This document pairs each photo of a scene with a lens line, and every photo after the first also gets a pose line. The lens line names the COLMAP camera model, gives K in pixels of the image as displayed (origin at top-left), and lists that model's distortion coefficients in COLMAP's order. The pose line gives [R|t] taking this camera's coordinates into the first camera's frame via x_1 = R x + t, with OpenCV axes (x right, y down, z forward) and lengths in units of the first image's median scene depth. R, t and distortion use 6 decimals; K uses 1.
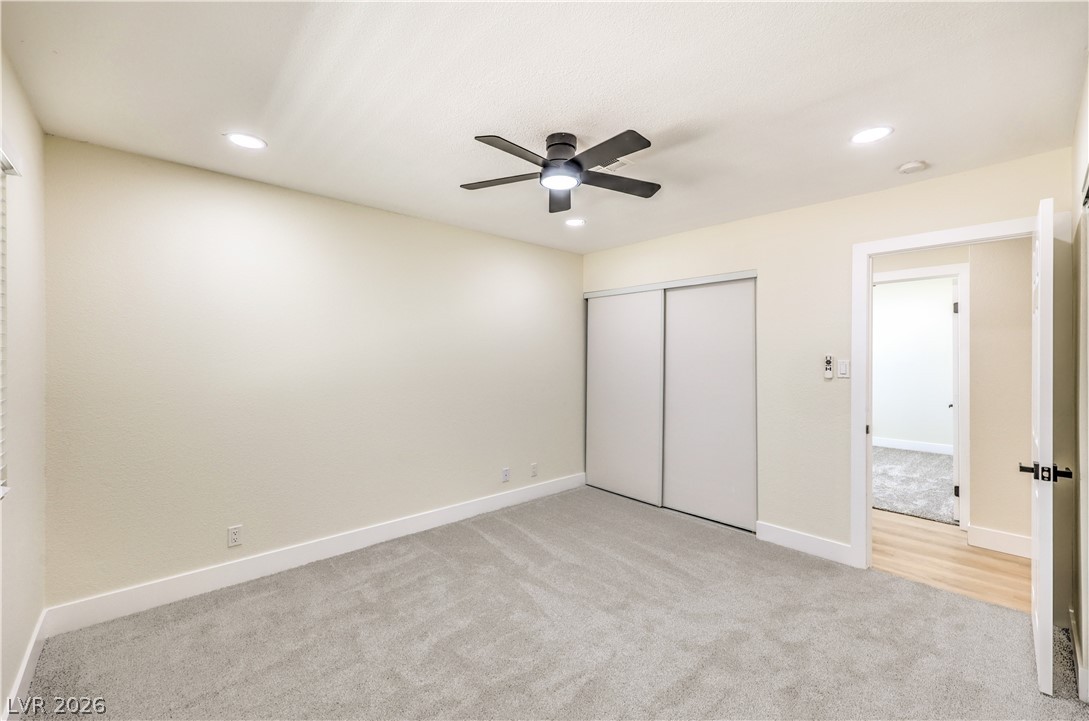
lens RADIAL K [[440.6, 0, 545.4], [0, 440.6, 358.0], [0, 0, 1]] dist [-0.001251, 0.000304]
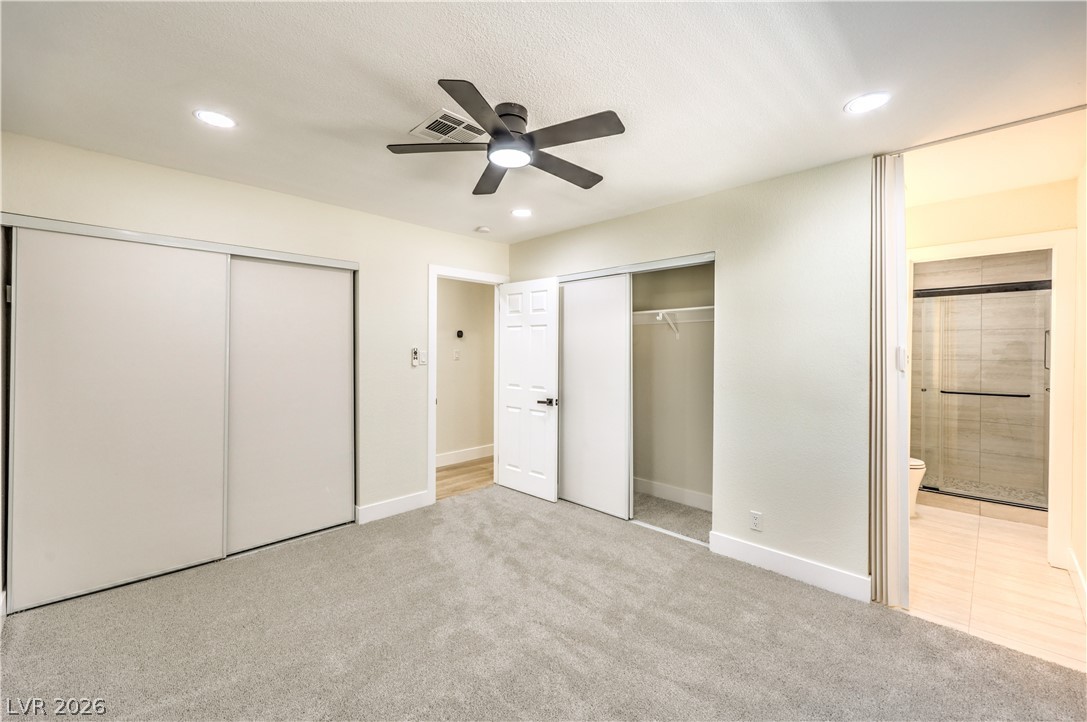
lens RADIAL K [[439.8, 0, 540.7], [0, 439.8, 353.2], [0, 0, 1]] dist [-0.001251, 0.000304]
pose [[-0.038473, -0.008150, 0.999226, -0.627118], [0.000361, 0.999967, 0.008170, 0.000556], [-0.999260, 0.000675, -0.038469, 0.692316]]
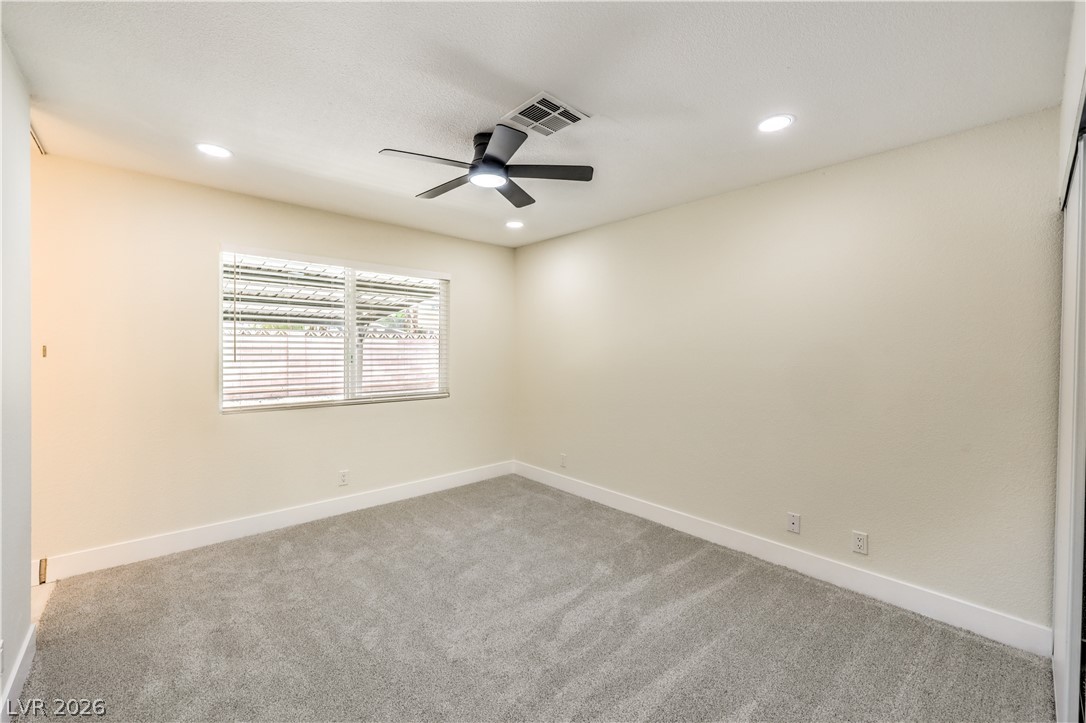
lens RADIAL K [[439.4, 0, 543.2], [0, 439.4, 357.1], [0, 0, 1]] dist [-0.001251, 0.000304]
pose [[-0.010940, 0.013219, -0.999853, 0.780233], [-0.008164, 0.999878, 0.013309, 0.005631], [0.999907, 0.008309, -0.010831, 0.821053]]
